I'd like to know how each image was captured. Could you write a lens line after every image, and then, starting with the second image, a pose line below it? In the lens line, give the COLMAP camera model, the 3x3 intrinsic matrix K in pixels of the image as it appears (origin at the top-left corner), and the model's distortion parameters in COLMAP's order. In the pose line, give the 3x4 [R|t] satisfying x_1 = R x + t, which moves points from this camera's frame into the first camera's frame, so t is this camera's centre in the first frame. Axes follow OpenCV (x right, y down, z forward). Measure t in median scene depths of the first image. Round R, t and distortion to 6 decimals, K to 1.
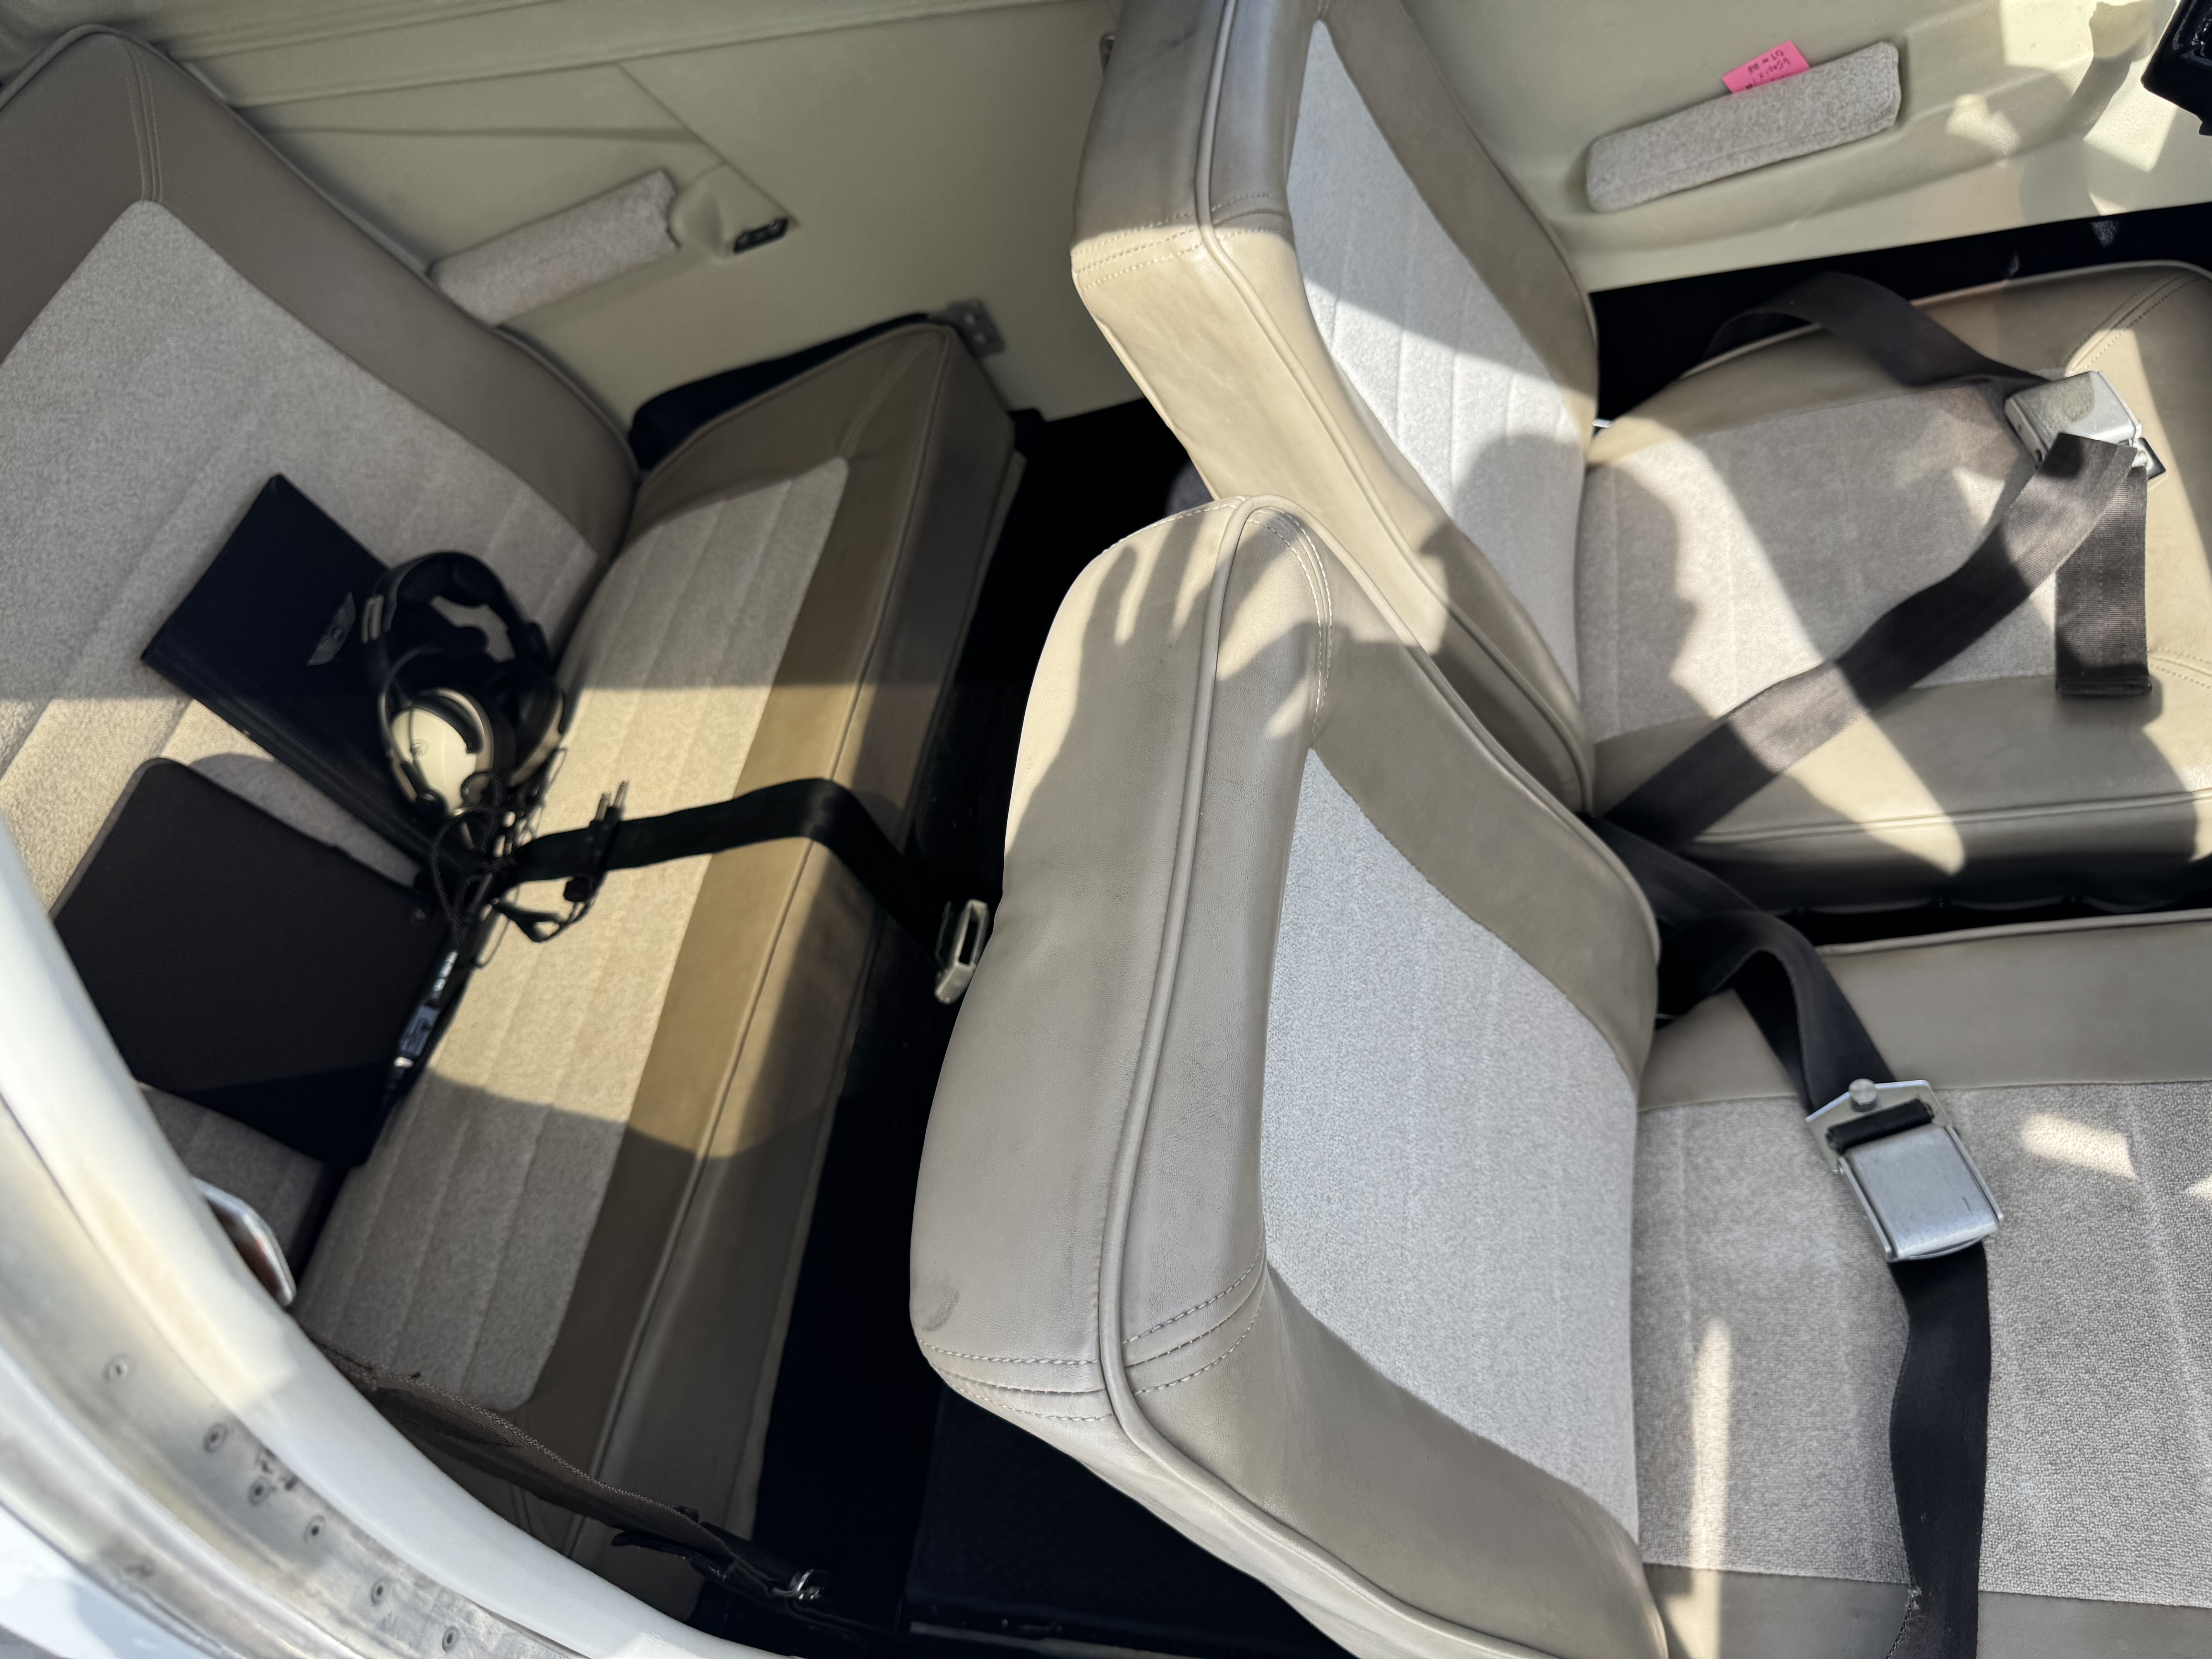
lens RADIAL K [[1609.6, 0, 1106.7], [0, 1609.6, 817.0], [0, 0, 1]] dist [0.057053, -0.066113]
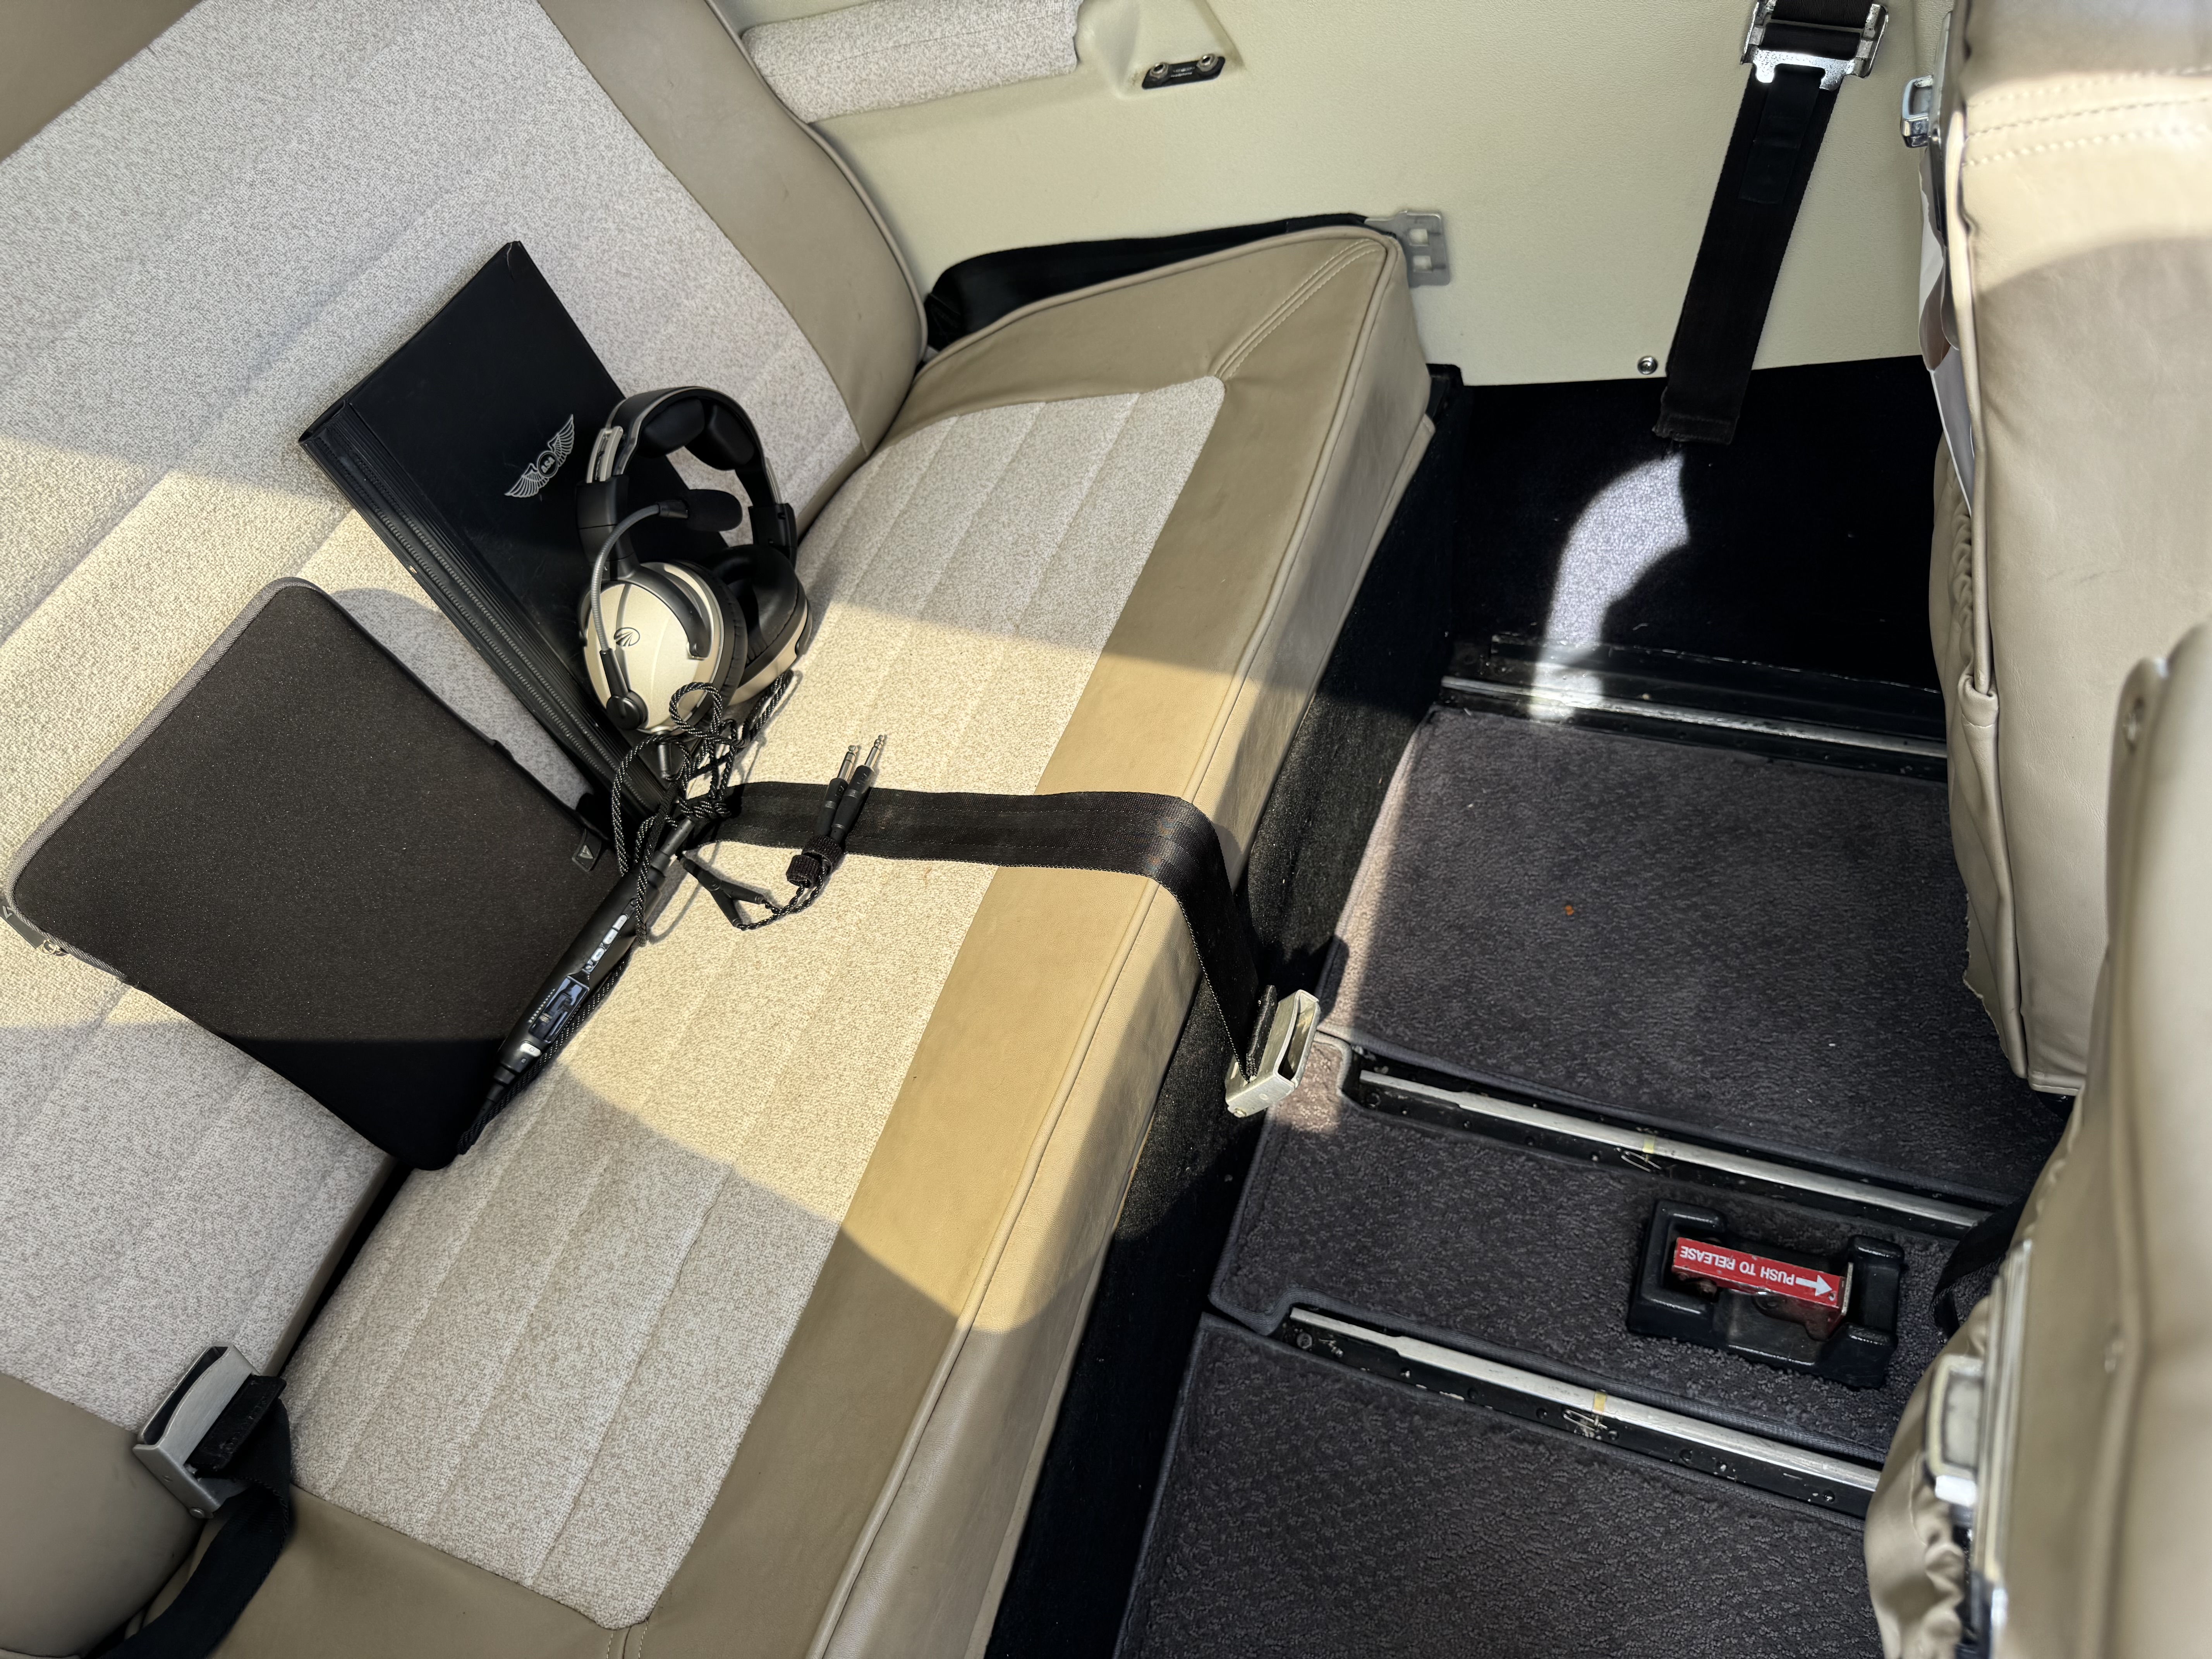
lens RADIAL K [[1609.6, 0, 1122.0], [0, 1609.6, 817.0], [0, 0, 1]] dist [0.057053, -0.066113]
pose [[0.977268, 0.211941, -0.005287, -0.180540], [-0.211906, 0.977268, 0.006593, -0.014011], [0.006564, -0.005323, 0.999964, 0.253643]]
